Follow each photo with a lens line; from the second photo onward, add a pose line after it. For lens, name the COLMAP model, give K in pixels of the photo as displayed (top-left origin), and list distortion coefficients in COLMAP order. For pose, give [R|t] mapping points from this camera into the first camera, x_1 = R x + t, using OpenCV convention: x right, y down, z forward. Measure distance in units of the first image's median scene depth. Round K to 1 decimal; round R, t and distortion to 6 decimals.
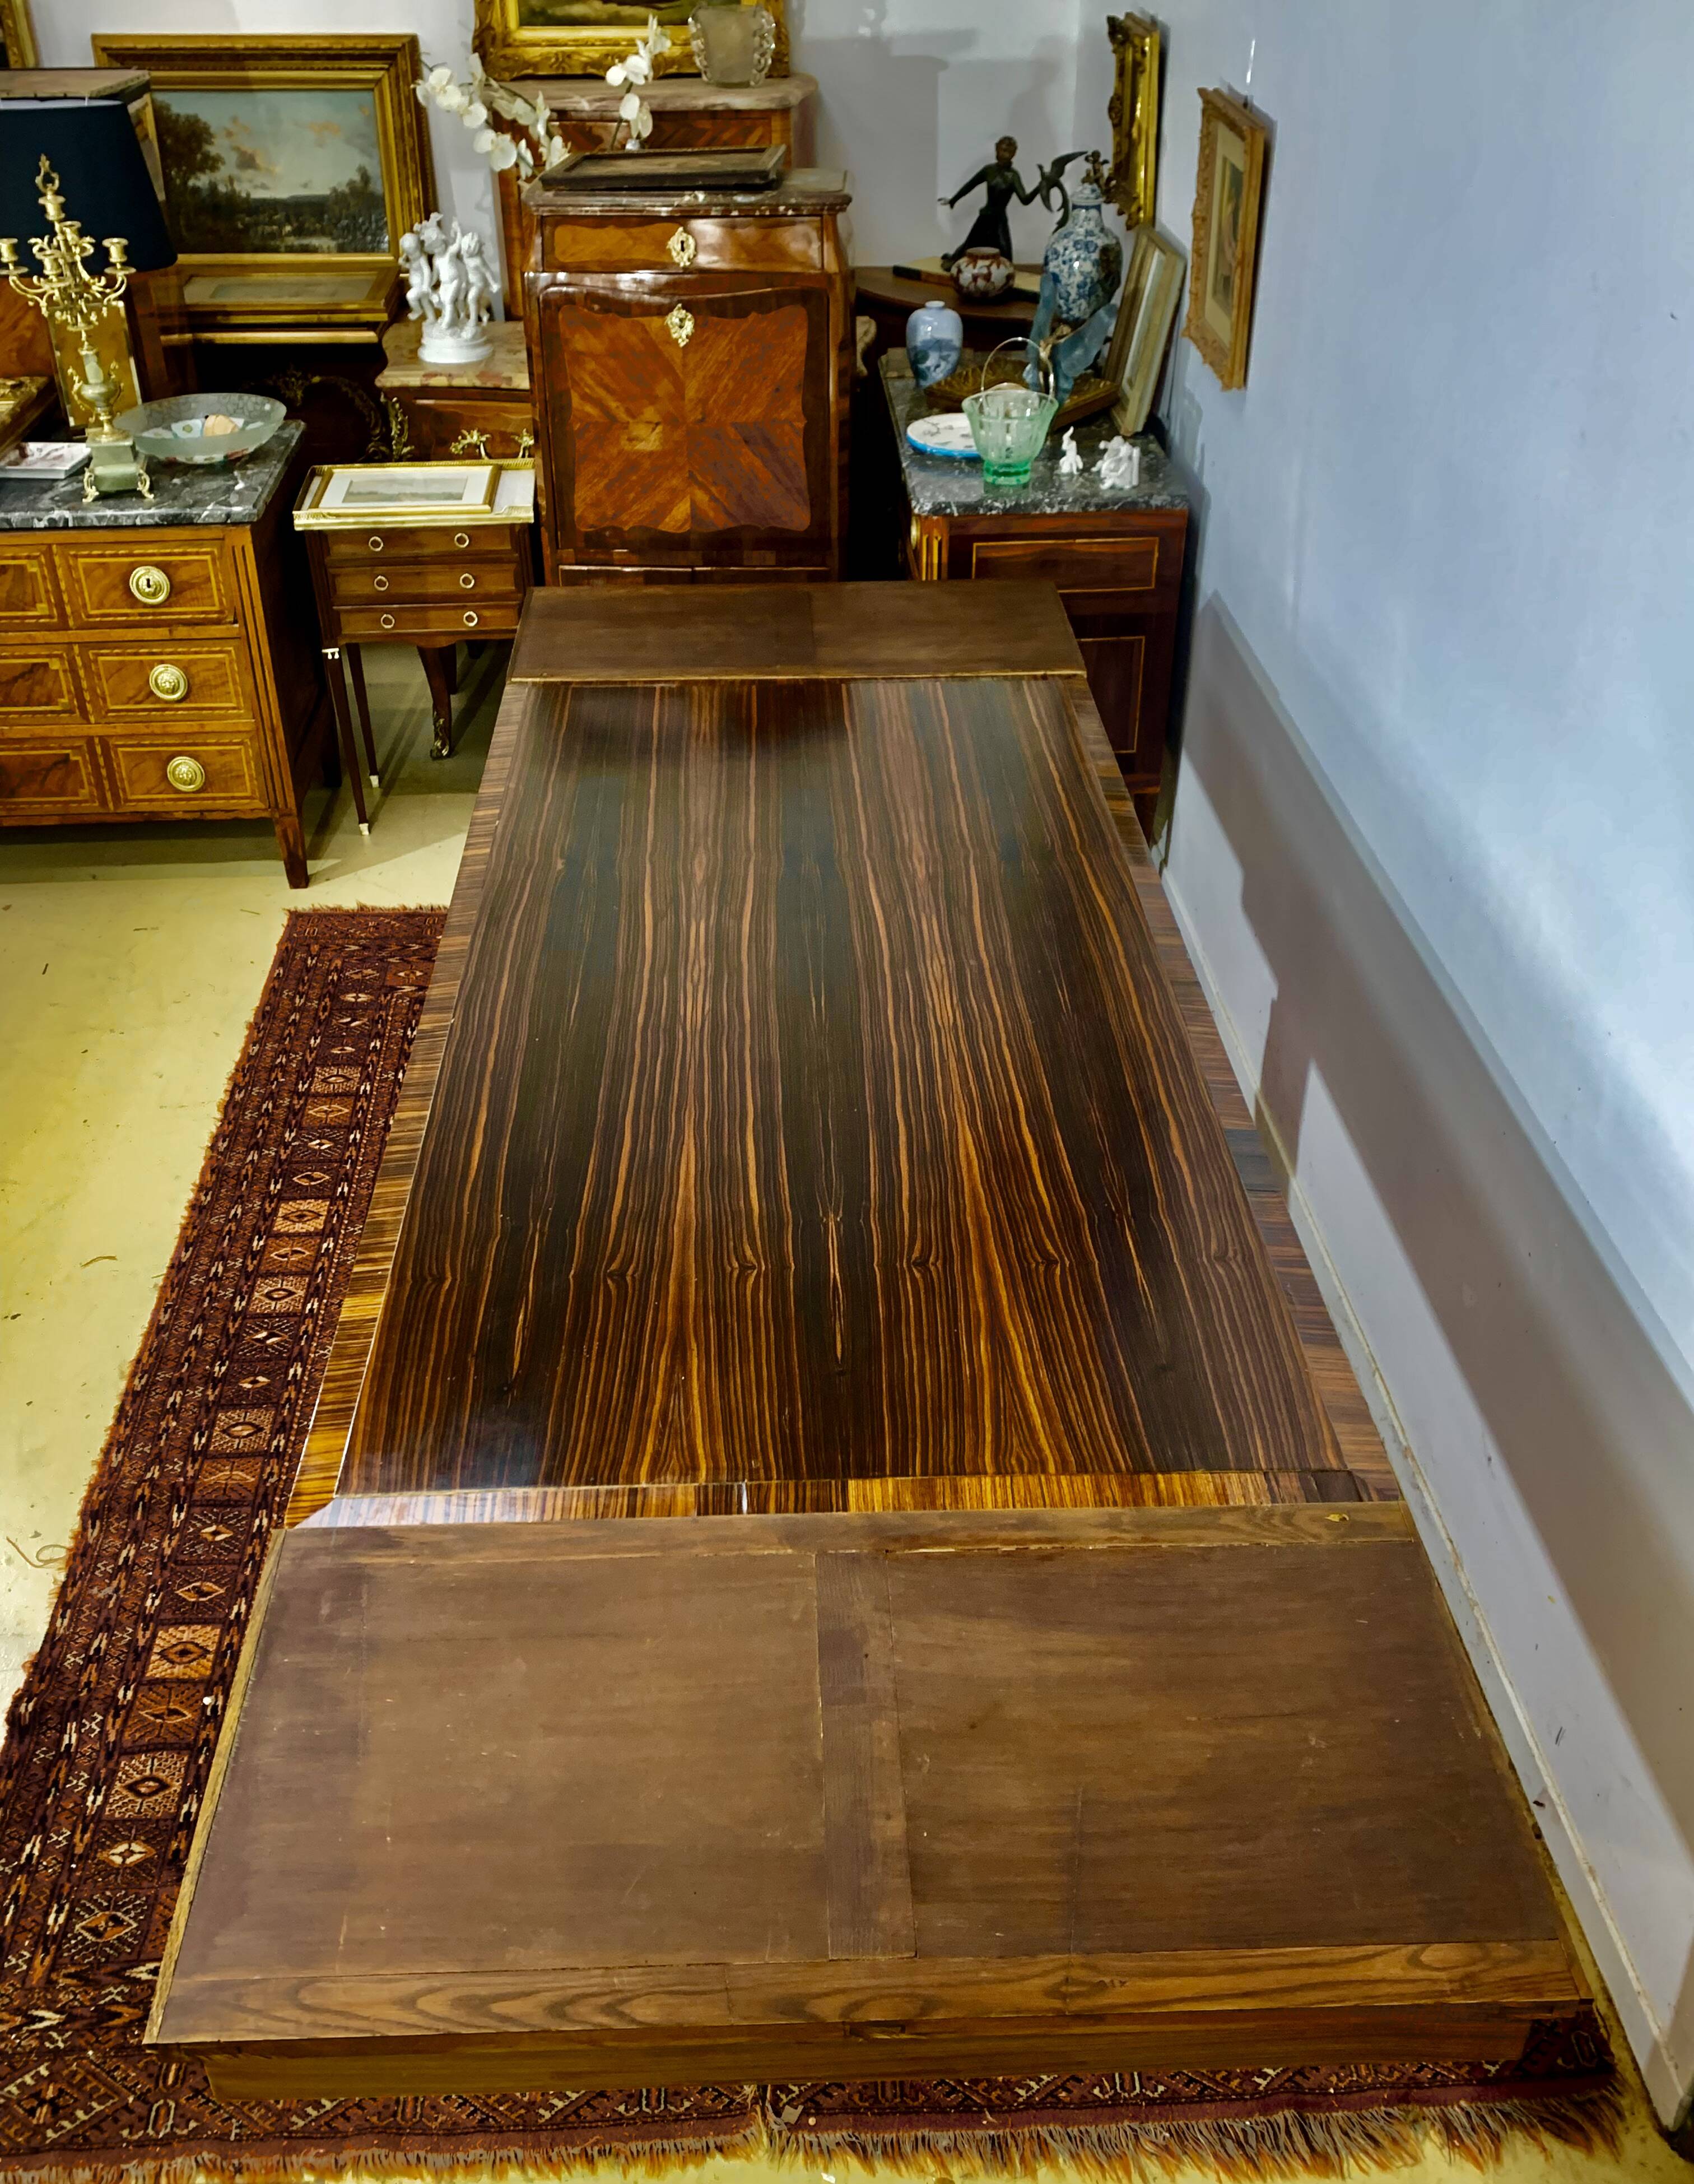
lens RADIAL K [[2123.7, 0, 834.4], [0, 2123.7, 1096.7], [0, 0, 1]] dist [0.042471, 0.000000]
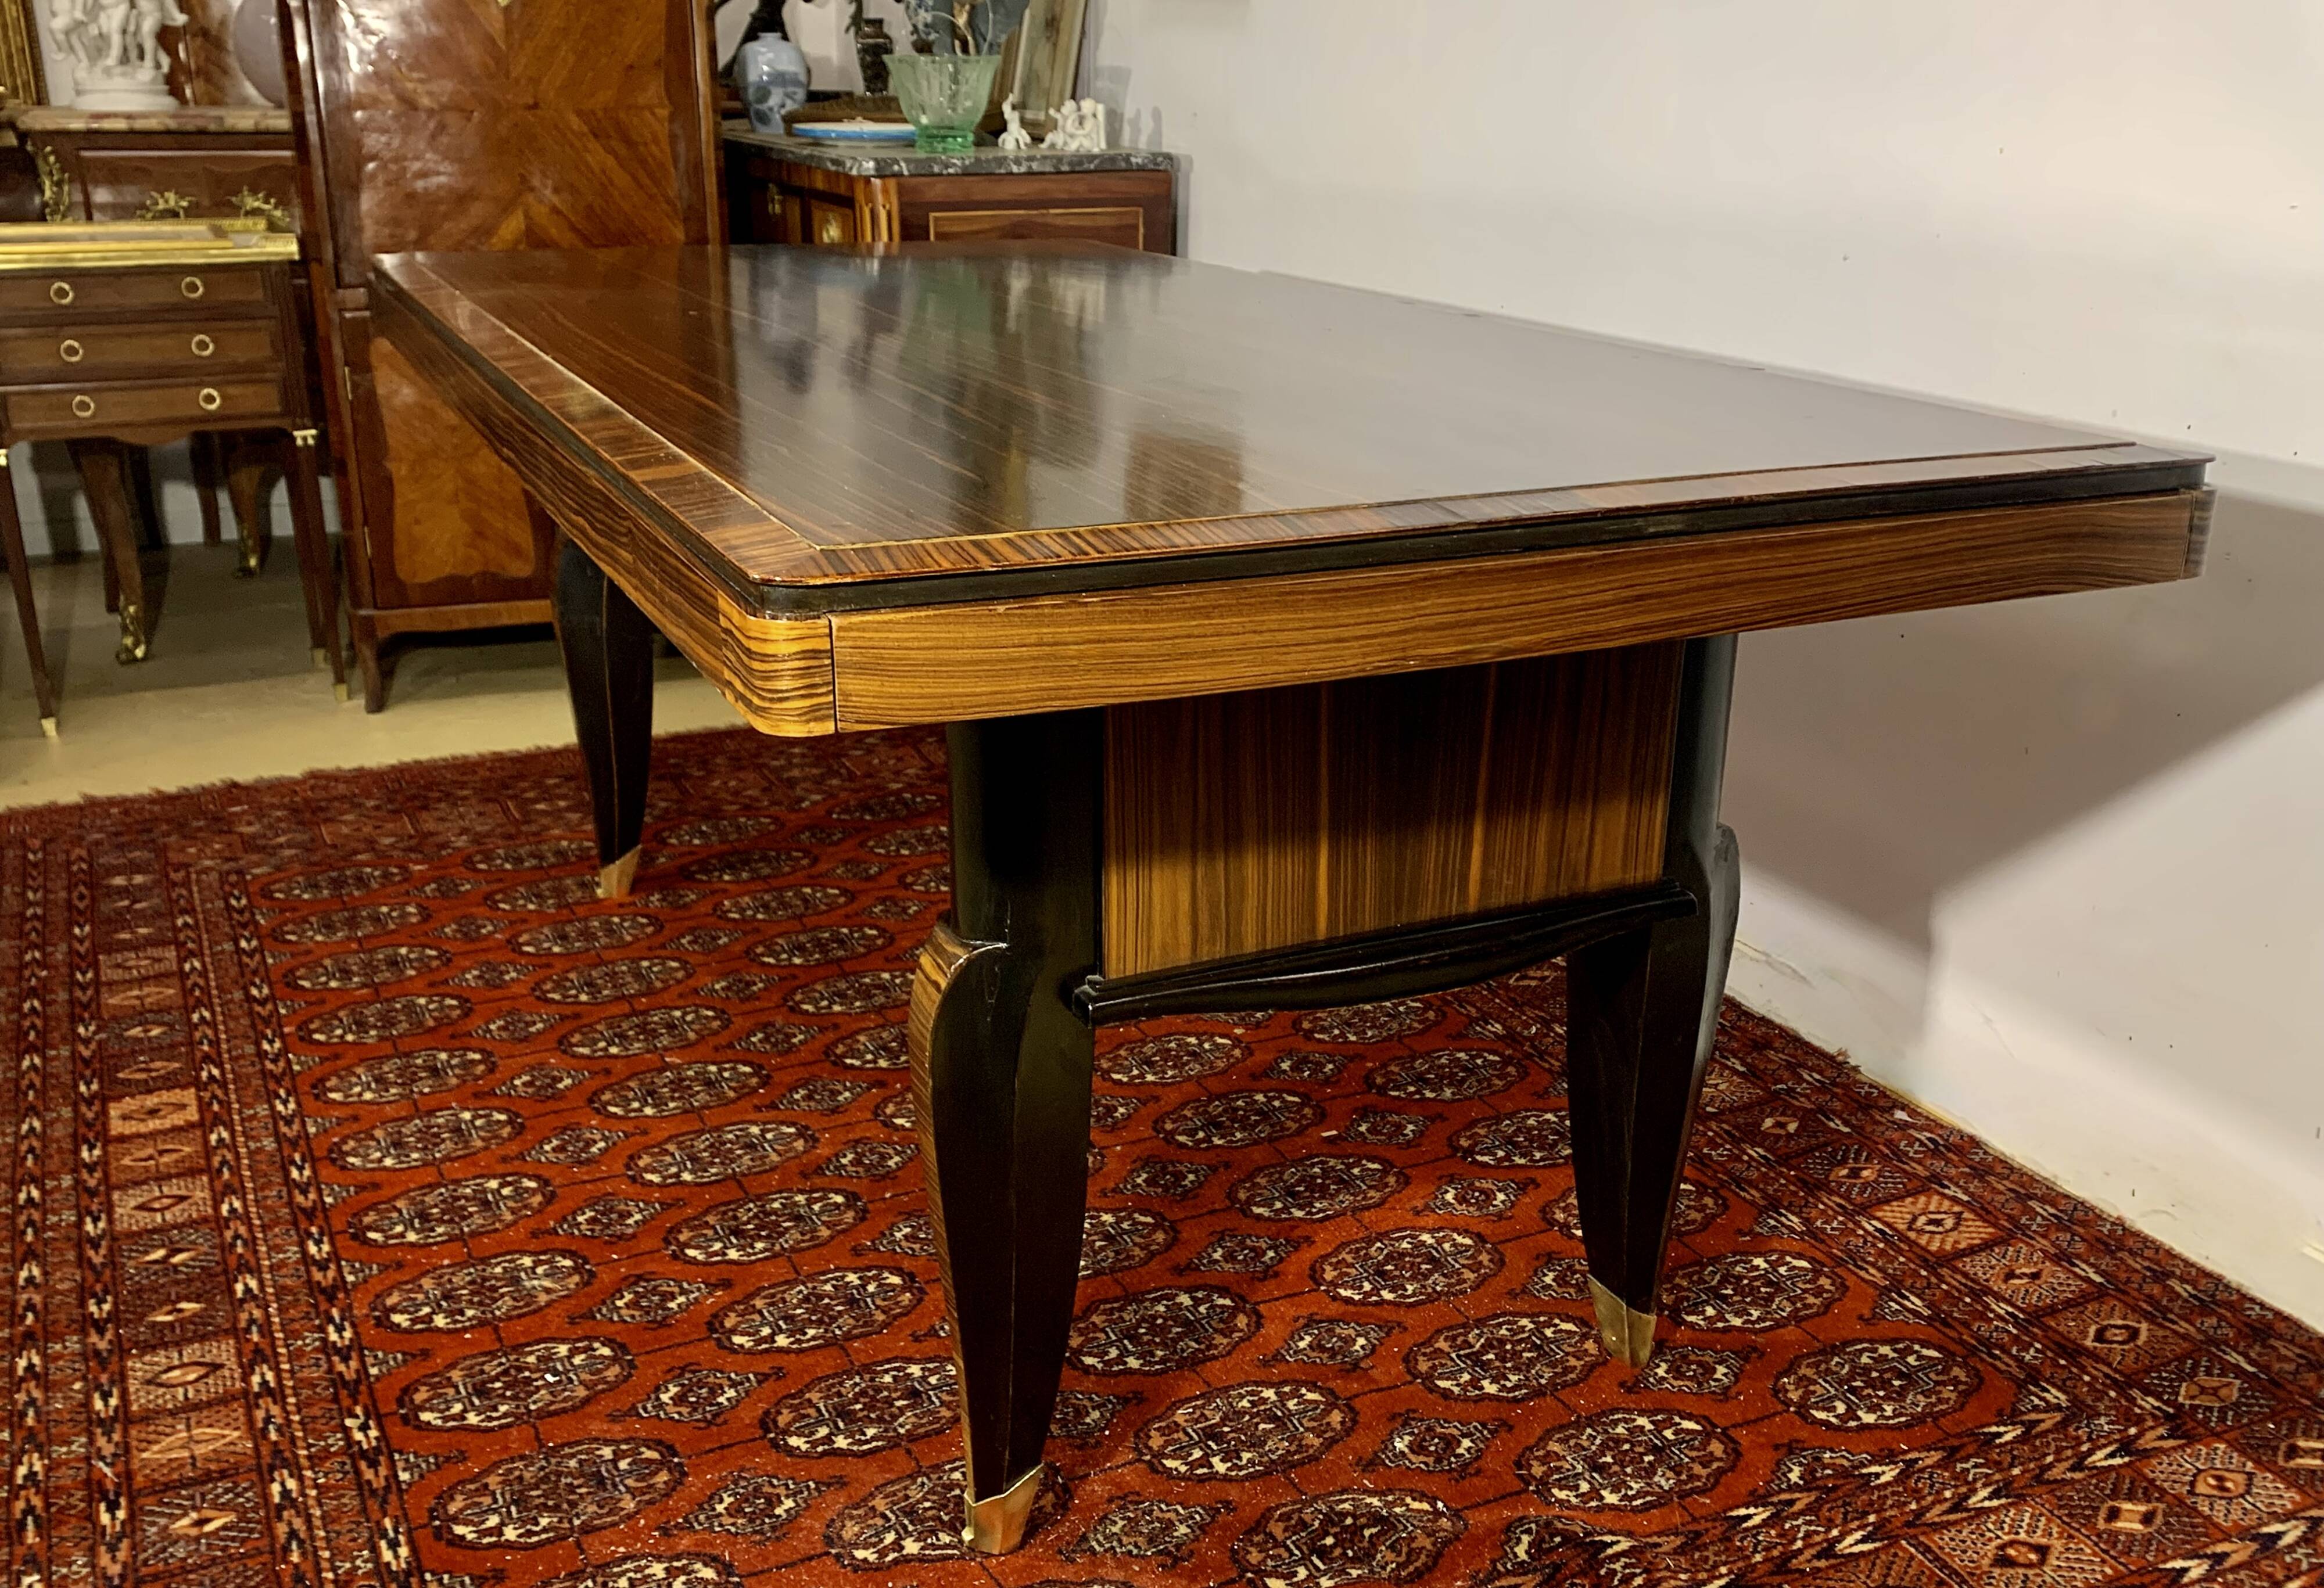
lens RADIAL K [[2210.8, 0, 1160.7], [0, 2210.8, 840.5], [0, 0, 1]] dist [0.035688, 0.000000]
pose [[0.922723, -0.116901, 0.367310, -0.178297], [0.200606, 0.959325, -0.198627, 0.140467], [-0.329150, 0.256962, 0.908642, 0.263350]]
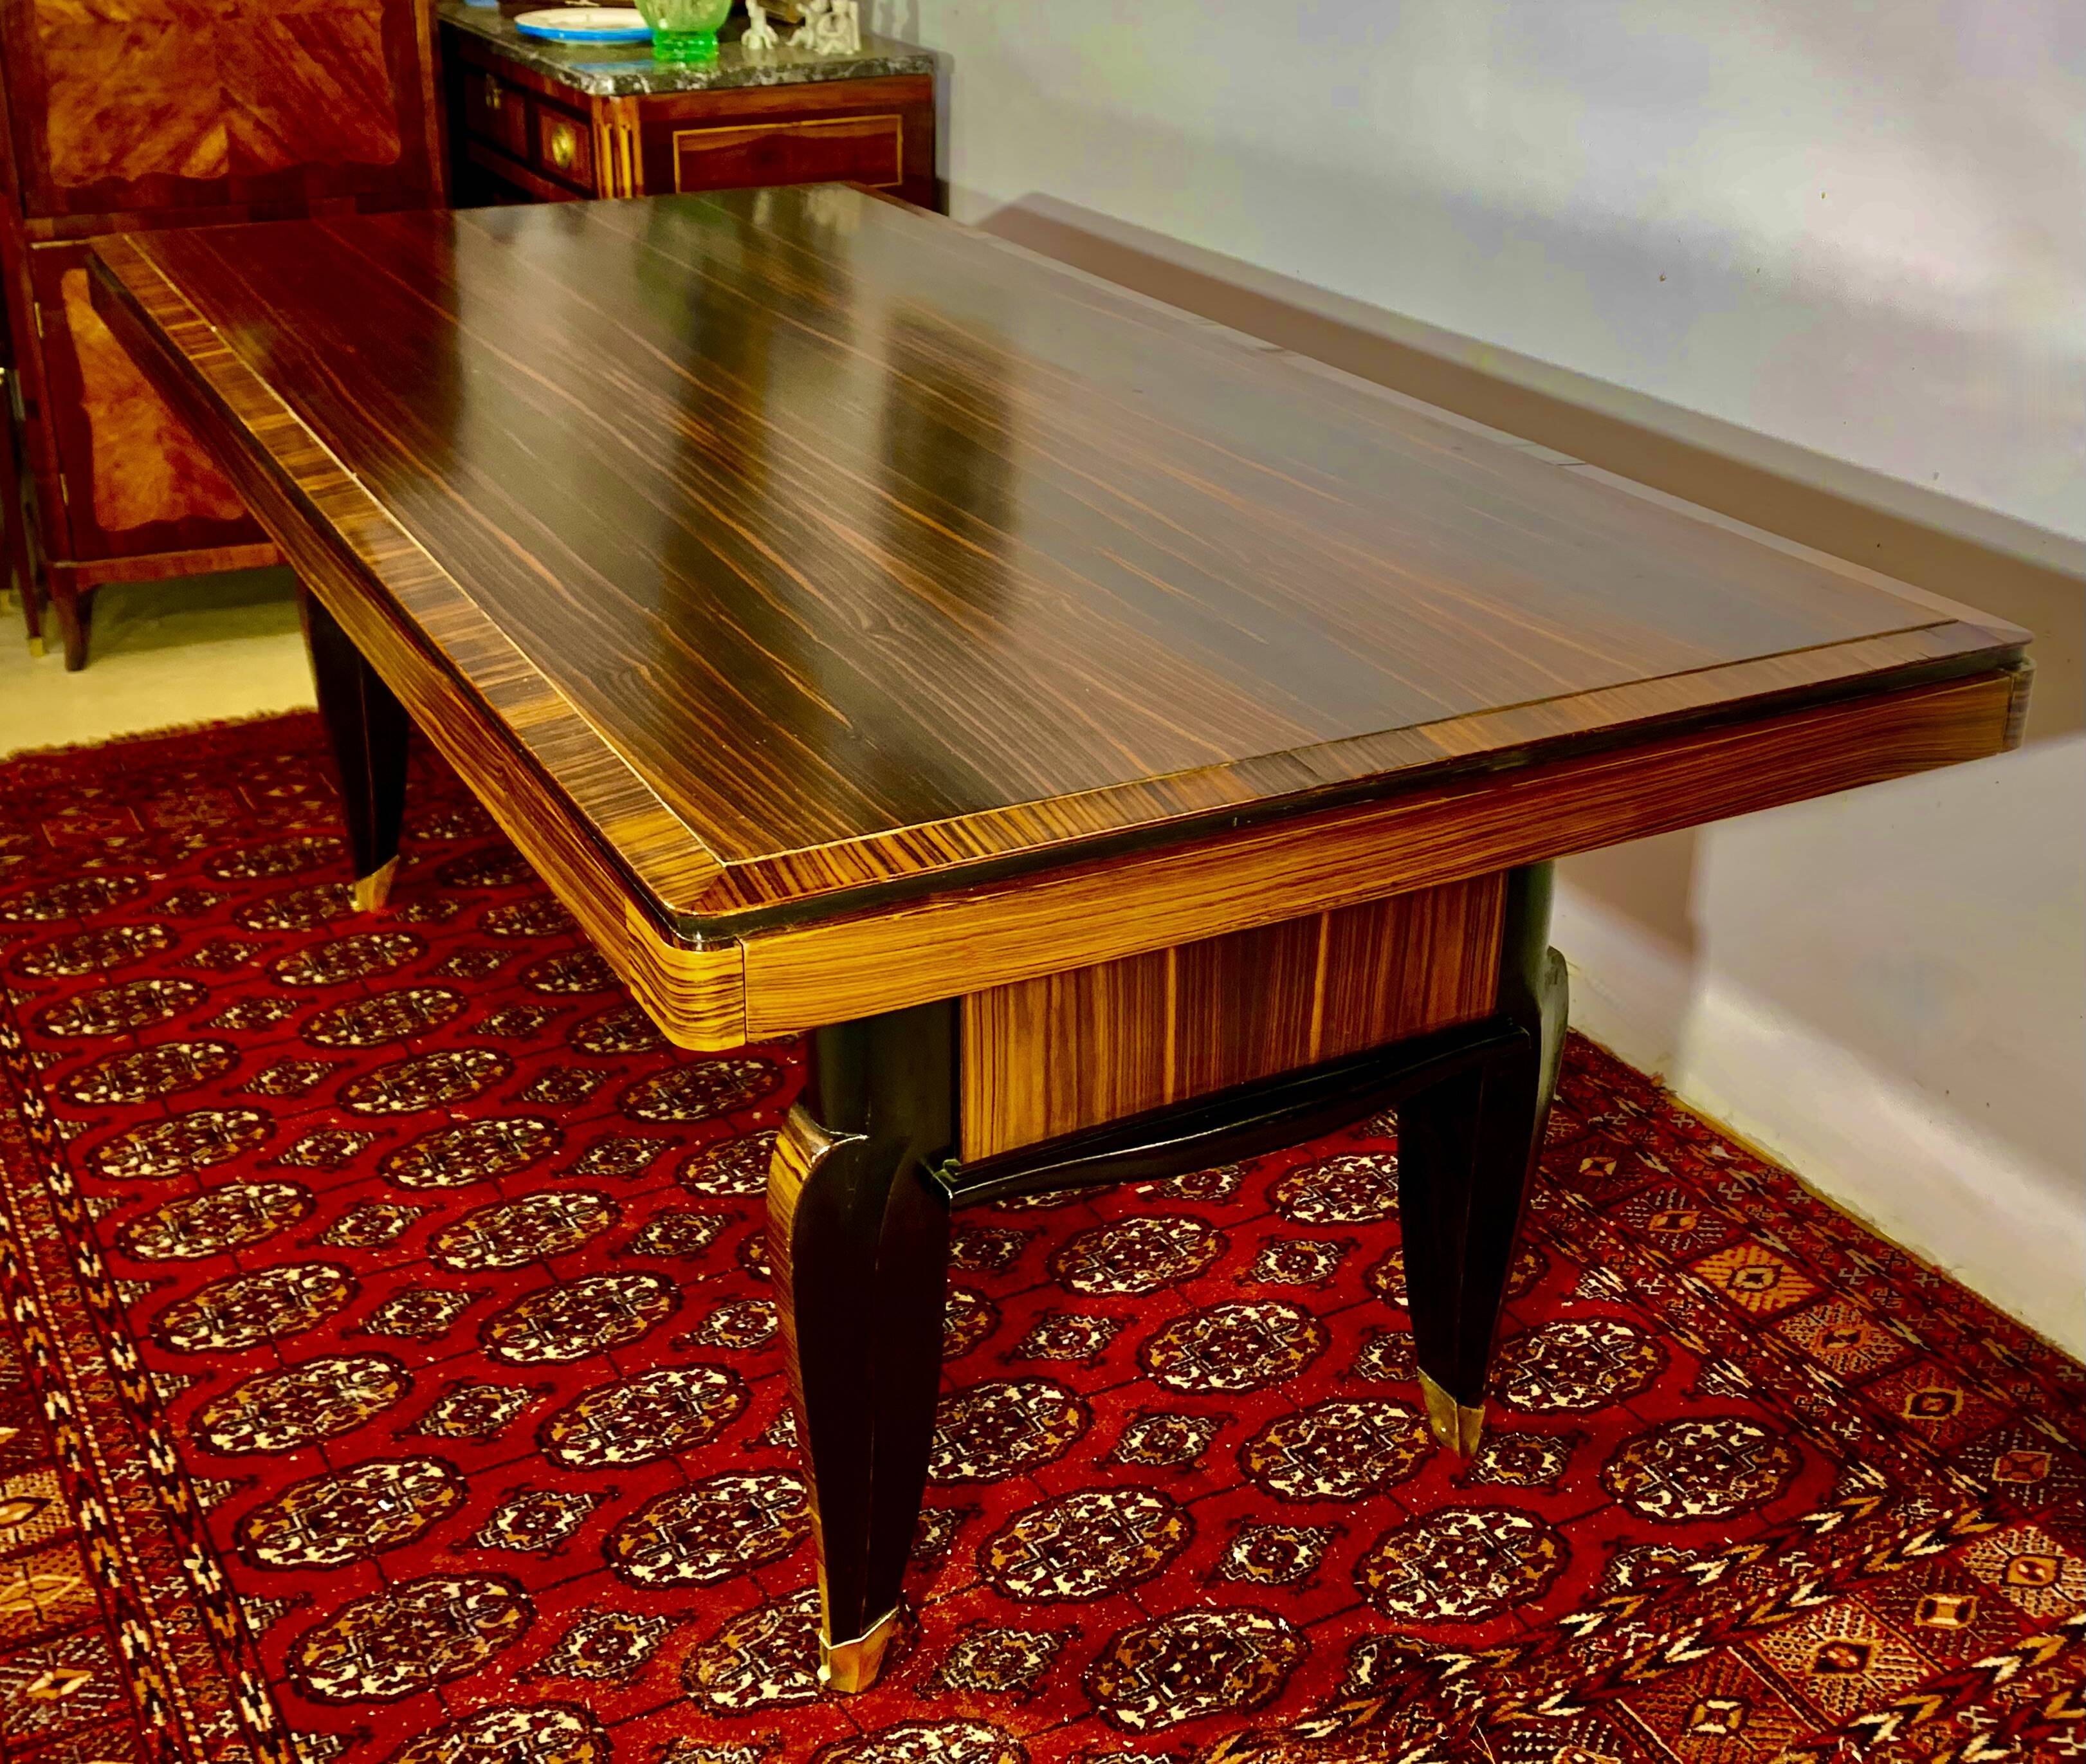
lens RADIAL K [[2507.0, 0, 966.3], [0, 2507.0, 749.1], [0, 0, 1]] dist [0.034200, 0.000000]
pose [[0.904777, -0.155277, 0.396571, -0.209861], [0.224041, 0.965444, -0.133131, 0.080352], [-0.362195, 0.209302, 0.908299, 0.208285]]
